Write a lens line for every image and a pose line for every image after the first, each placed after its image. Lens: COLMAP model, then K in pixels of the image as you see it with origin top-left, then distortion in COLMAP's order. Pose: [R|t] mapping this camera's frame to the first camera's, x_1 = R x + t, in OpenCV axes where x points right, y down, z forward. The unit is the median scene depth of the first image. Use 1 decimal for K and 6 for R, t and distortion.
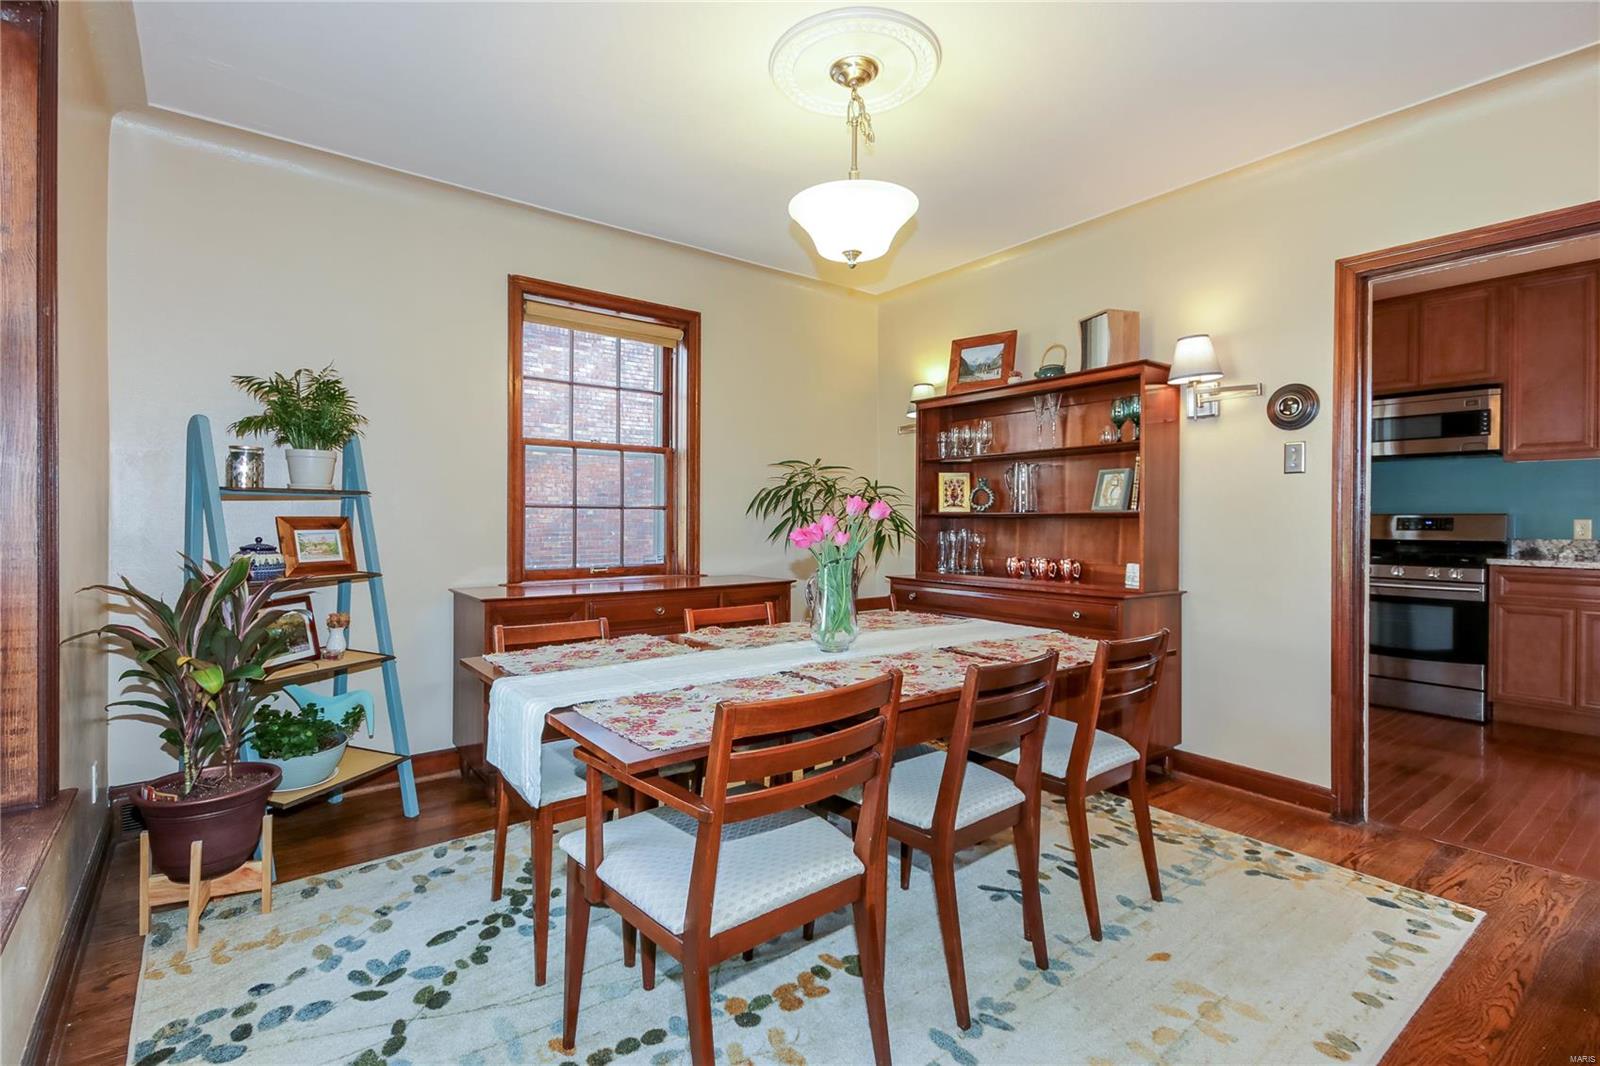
lens RADIAL K [[746.3, 0, 784.5], [0, 746.3, 528.5], [0, 0, 1]] dist [0.020011, -0.013243]
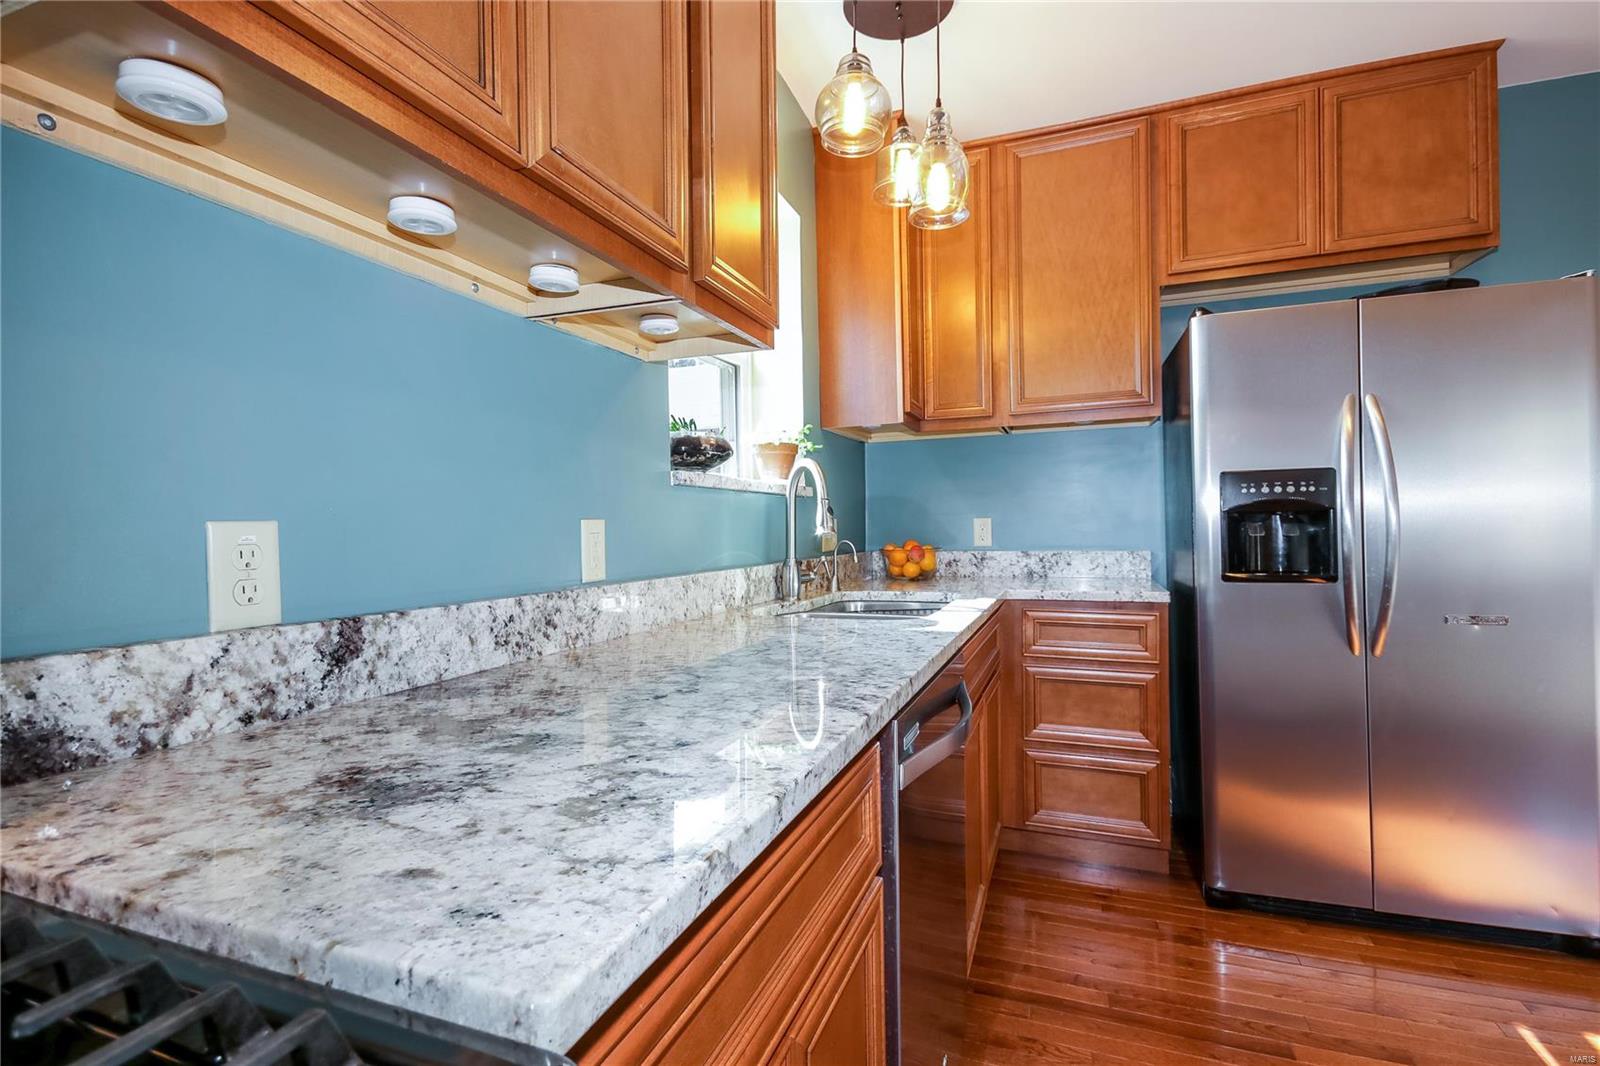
lens RADIAL K [[746.3, 0, 784.5], [0, 746.3, 528.5], [0, 0, 1]] dist [0.020011, -0.013243]
pose [[-0.521864, 0.003537, 0.853021, 0.177099], [0.019905, 0.999770, 0.008032, -0.001971], [-0.852796, 0.021171, -0.521815, 0.209889]]
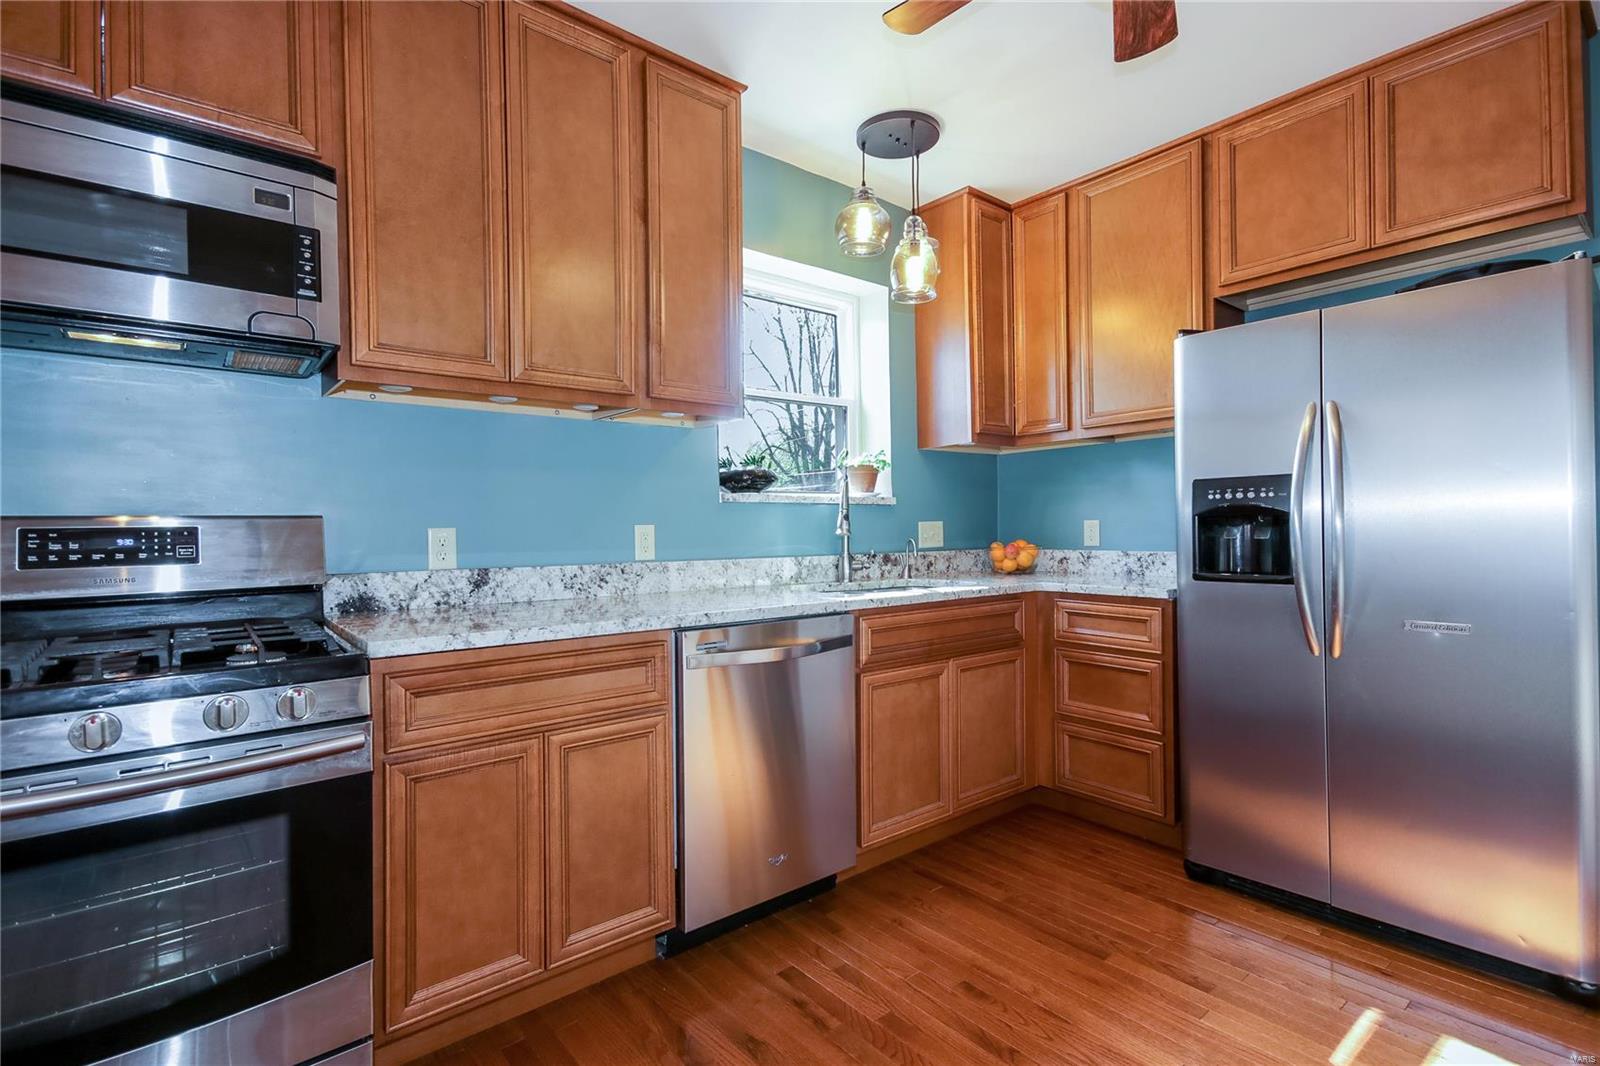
lens RADIAL K [[746.3, 0, 784.5], [0, 746.3, 528.5], [0, 0, 1]] dist [0.020011, -0.013243]
pose [[-0.023405, -0.001298, 0.999725, 0.121440], [0.019816, 0.999802, 0.001762, -0.001816], [-0.999530, 0.019852, -0.023374, 0.168223]]
